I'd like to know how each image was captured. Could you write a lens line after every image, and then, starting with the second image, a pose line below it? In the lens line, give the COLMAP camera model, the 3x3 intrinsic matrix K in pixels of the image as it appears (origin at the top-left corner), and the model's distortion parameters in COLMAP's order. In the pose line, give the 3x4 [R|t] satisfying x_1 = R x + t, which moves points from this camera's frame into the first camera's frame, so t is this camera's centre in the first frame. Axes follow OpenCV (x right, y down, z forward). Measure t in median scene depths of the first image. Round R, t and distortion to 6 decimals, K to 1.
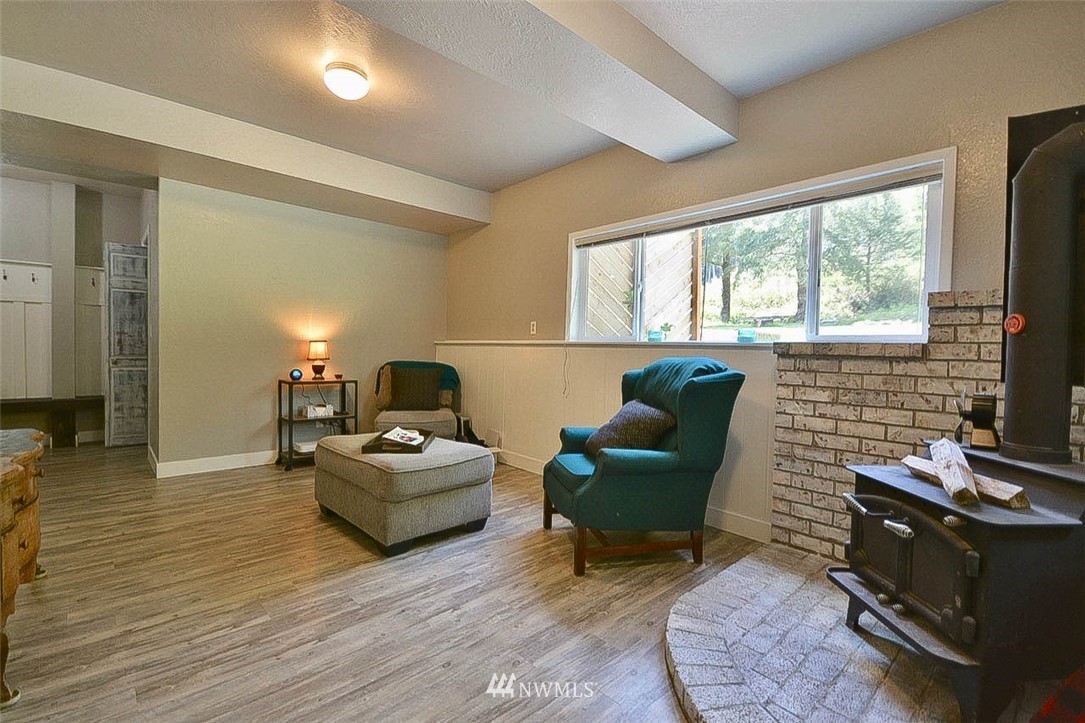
lens RADIAL K [[476.4, 0, 538.6], [0, 476.4, 358.8], [0, 0, 1]] dist [0.002135, -0.000107]
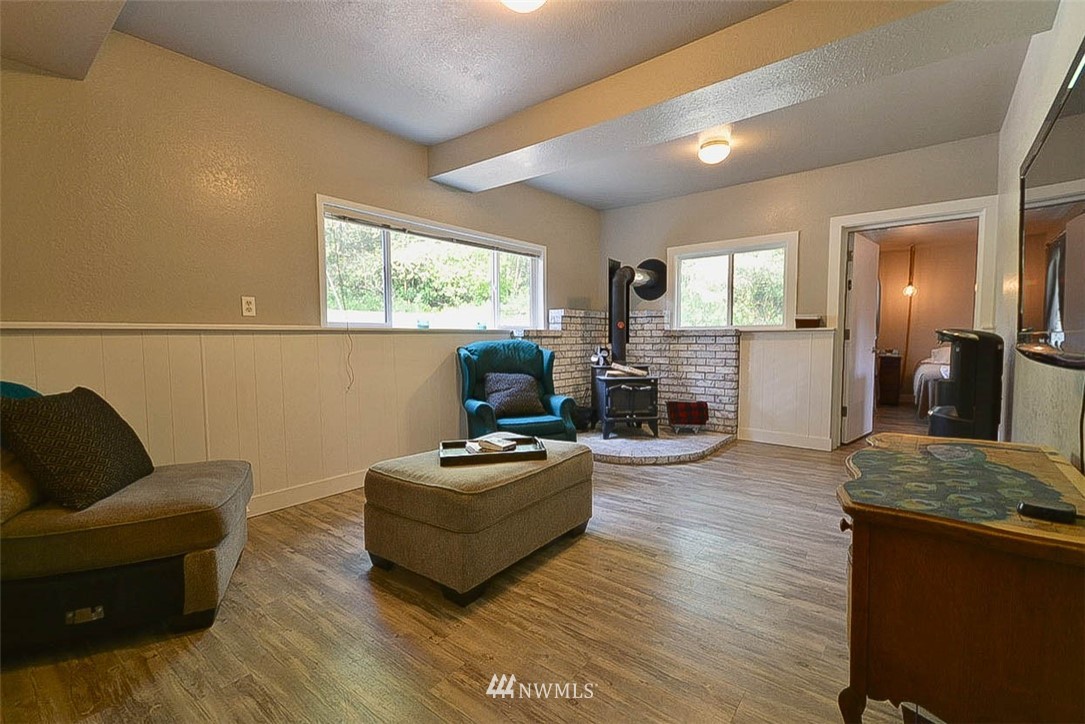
lens RADIAL K [[476.4, 0, 538.6], [0, 476.4, 359.3], [0, 0, 1]] dist [0.002135, -0.000107]
pose [[-0.143758, -0.063202, 0.987593, -1.213276], [0.027573, 0.997315, 0.067838, -0.040255], [-0.989229, 0.036983, -0.141630, 1.128032]]
